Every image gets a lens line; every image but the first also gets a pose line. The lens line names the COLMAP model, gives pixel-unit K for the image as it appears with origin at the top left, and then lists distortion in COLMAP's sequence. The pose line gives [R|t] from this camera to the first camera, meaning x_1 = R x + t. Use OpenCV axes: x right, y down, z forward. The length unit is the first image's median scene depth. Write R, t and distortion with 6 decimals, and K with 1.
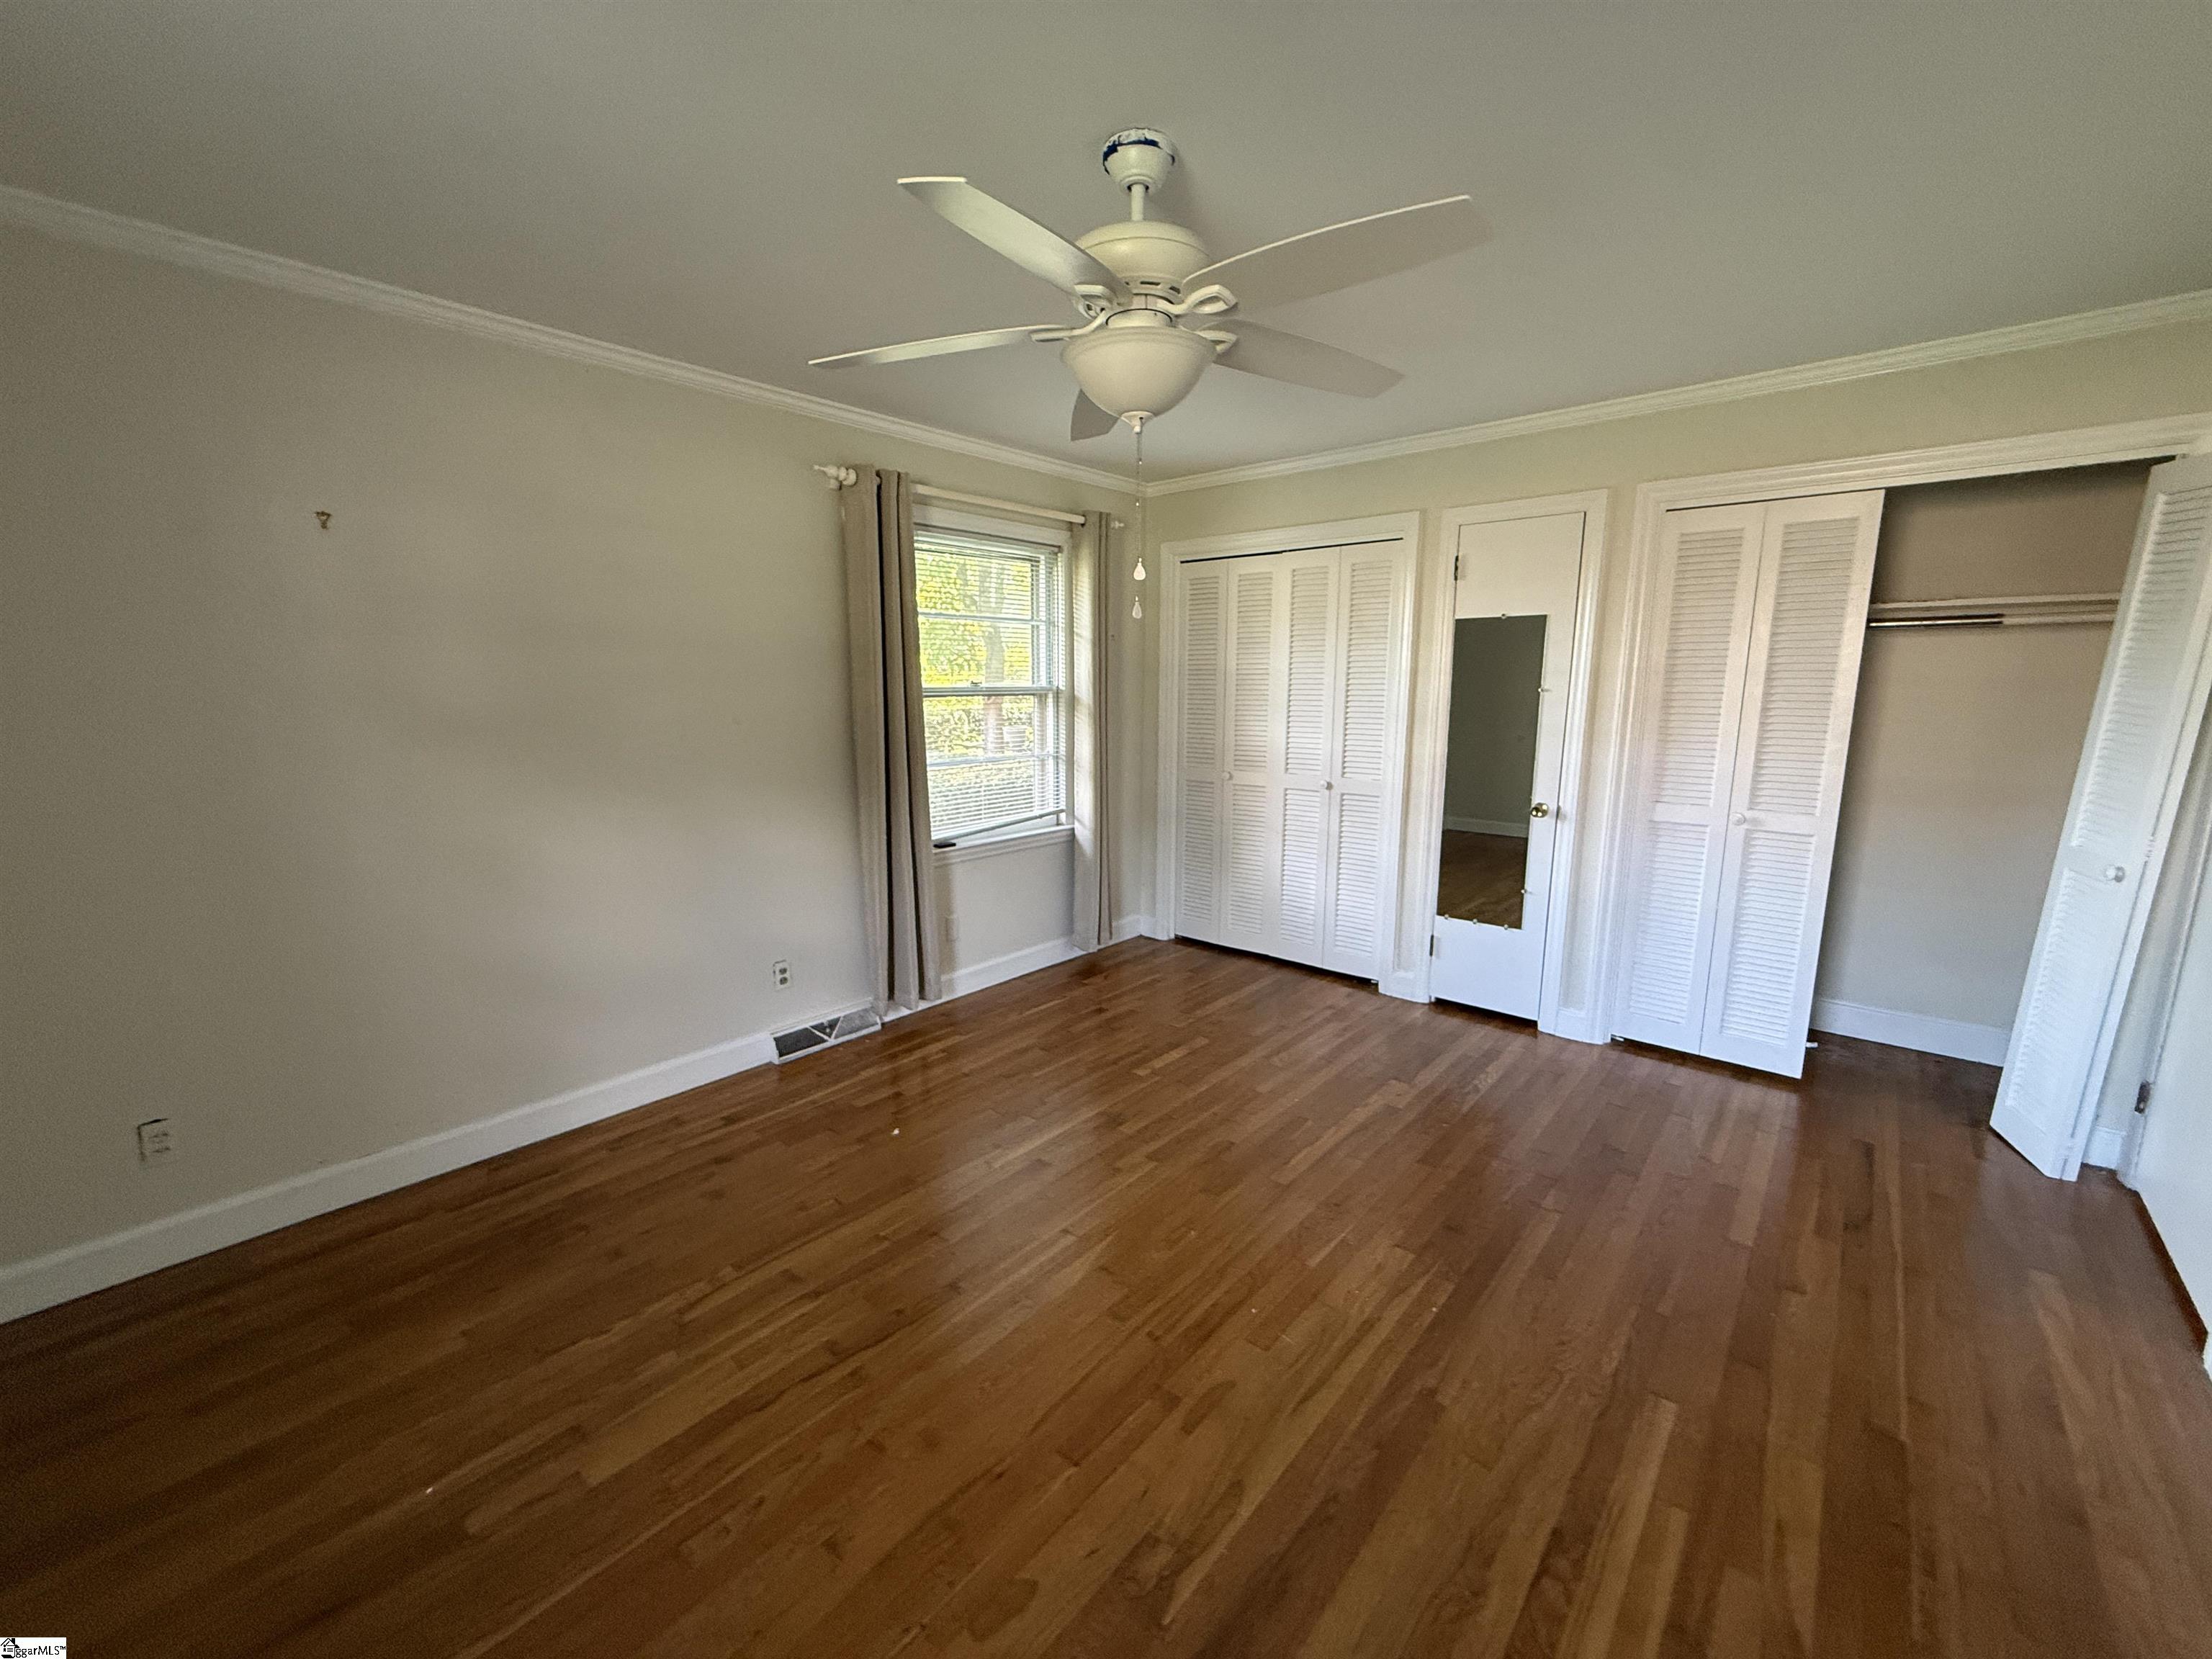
lens RADIAL K [[875.5, 0, 1103.4], [0, 875.5, 826.6], [0, 0, 1]] dist [-0.001683, -0.000547]
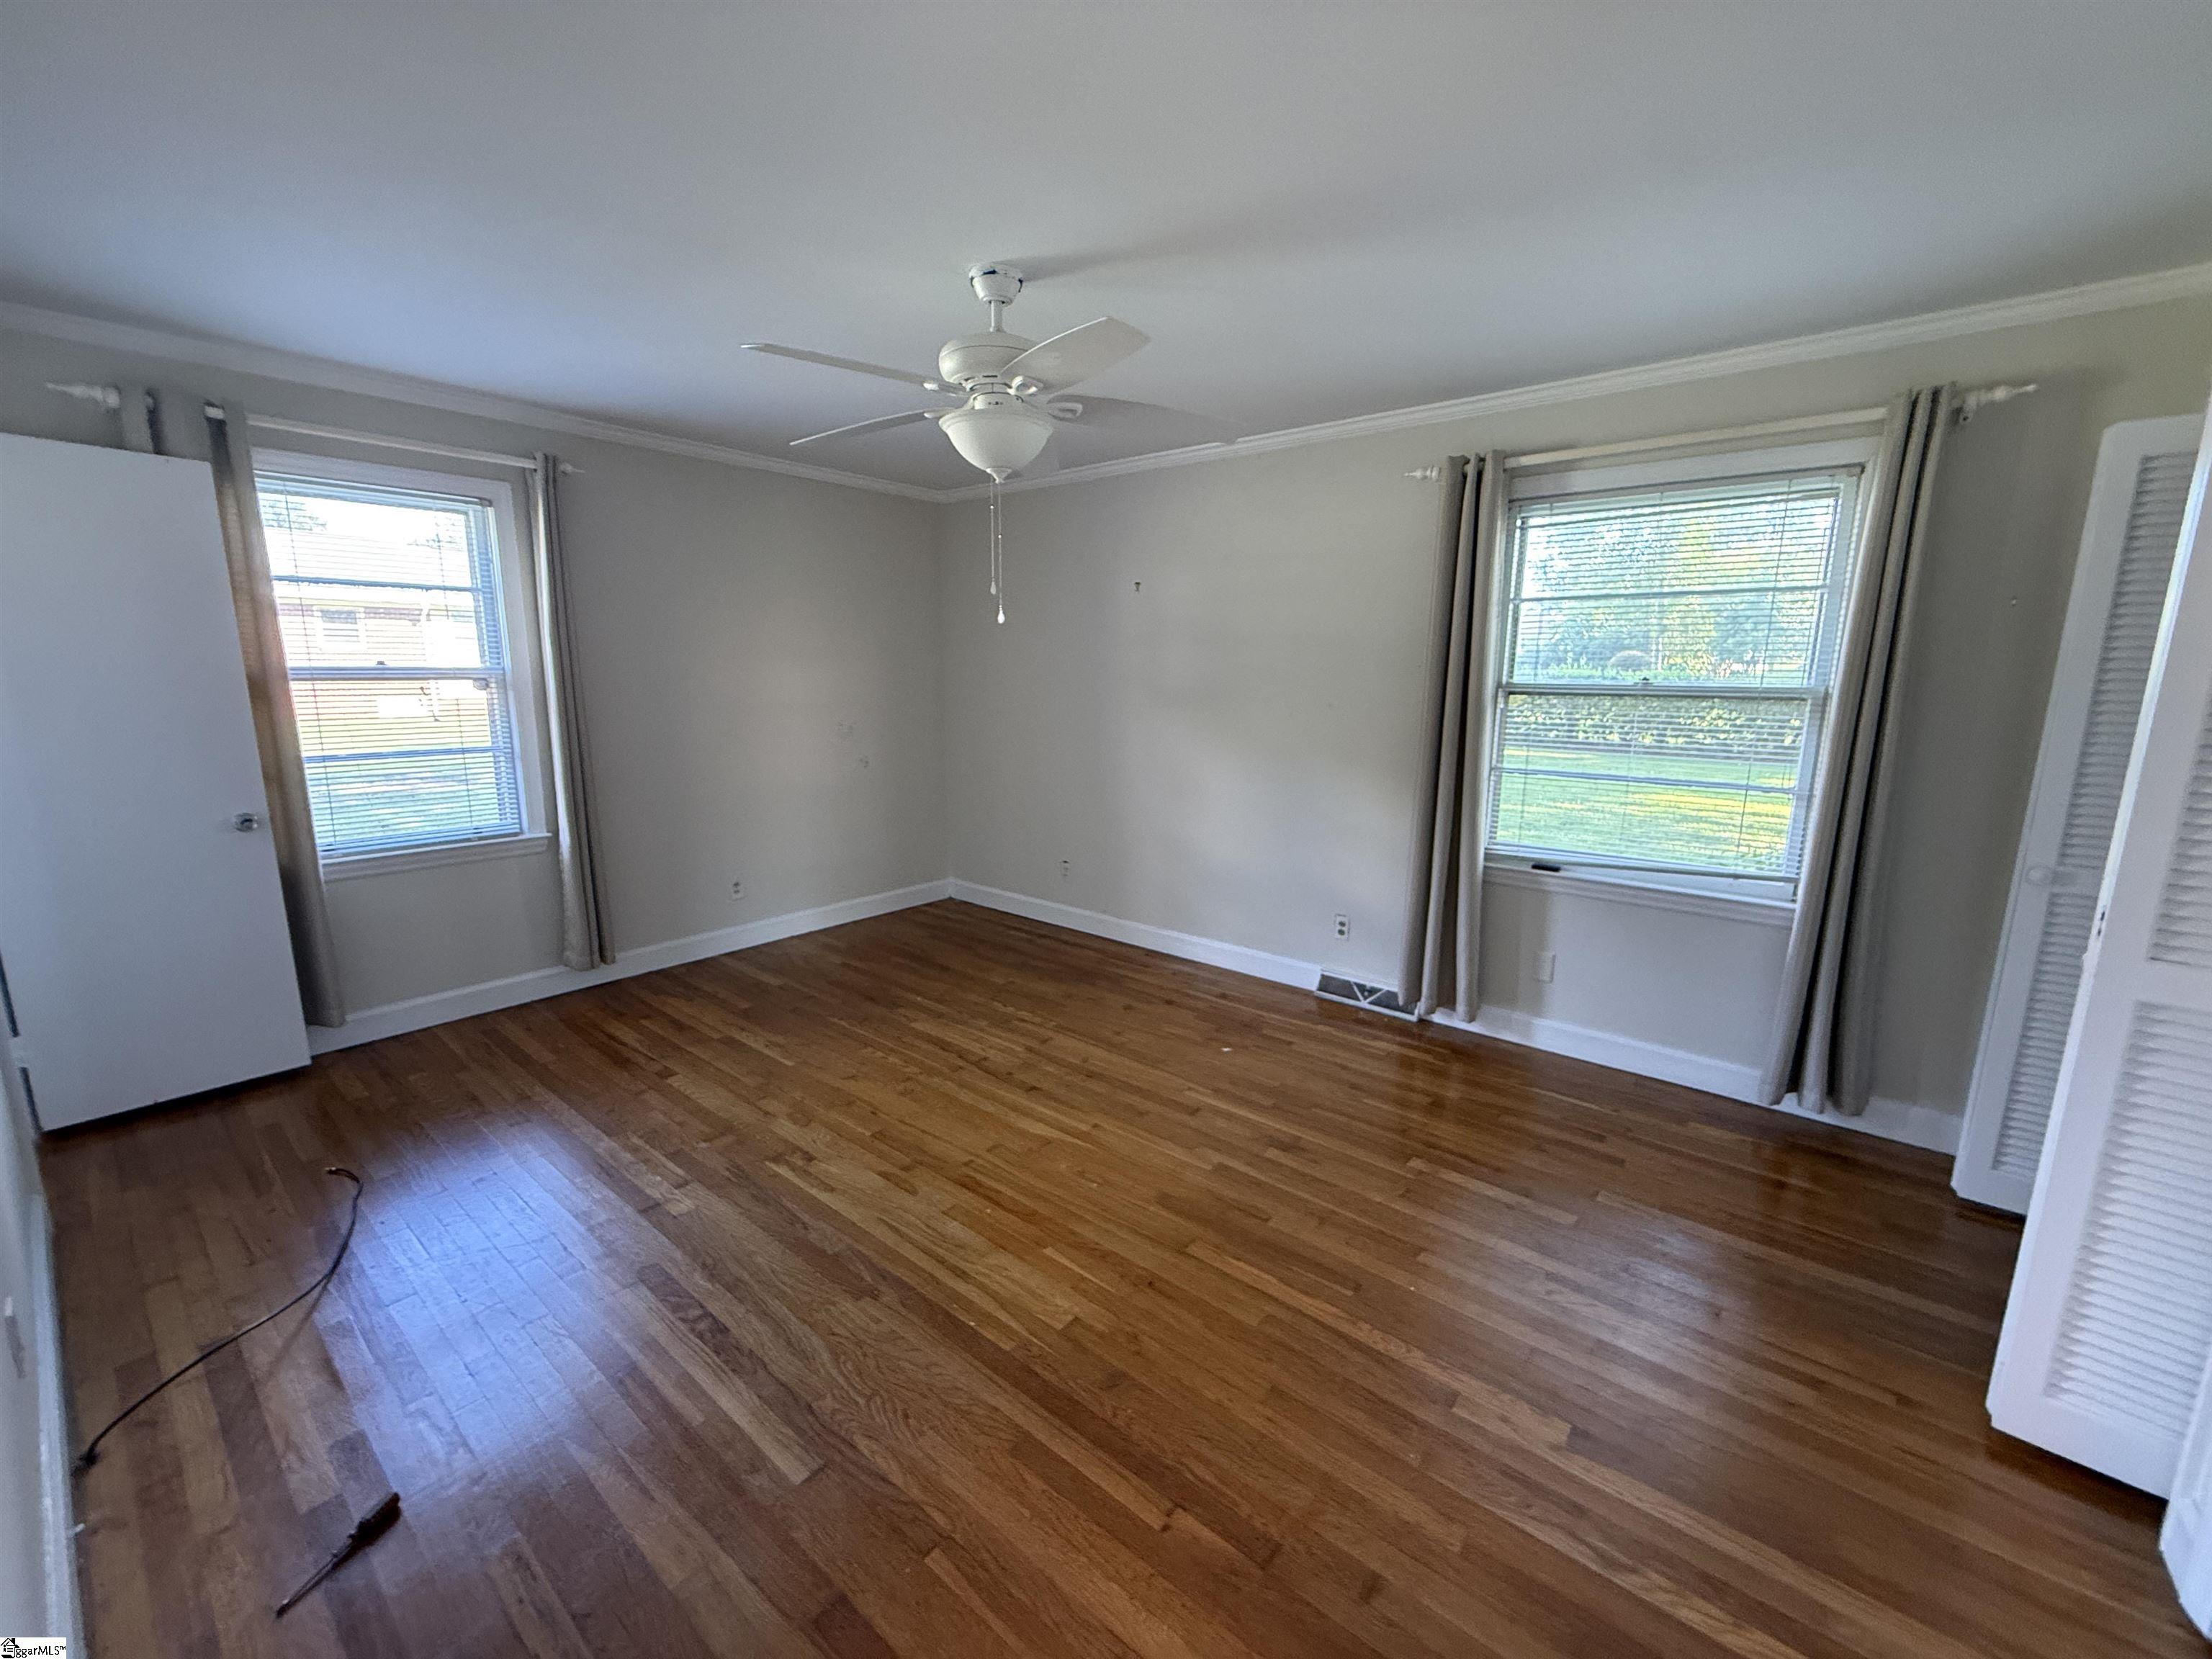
lens RADIAL K [[875.5, 0, 1105.4], [0, 875.5, 834.0], [0, 0, 1]] dist [-0.001683, -0.000547]
pose [[0.040556, 0.187594, -0.981409, 0.956206], [-0.175038, 0.968362, 0.177867, -0.132103], [0.983726, 0.164570, 0.072109, 0.764420]]
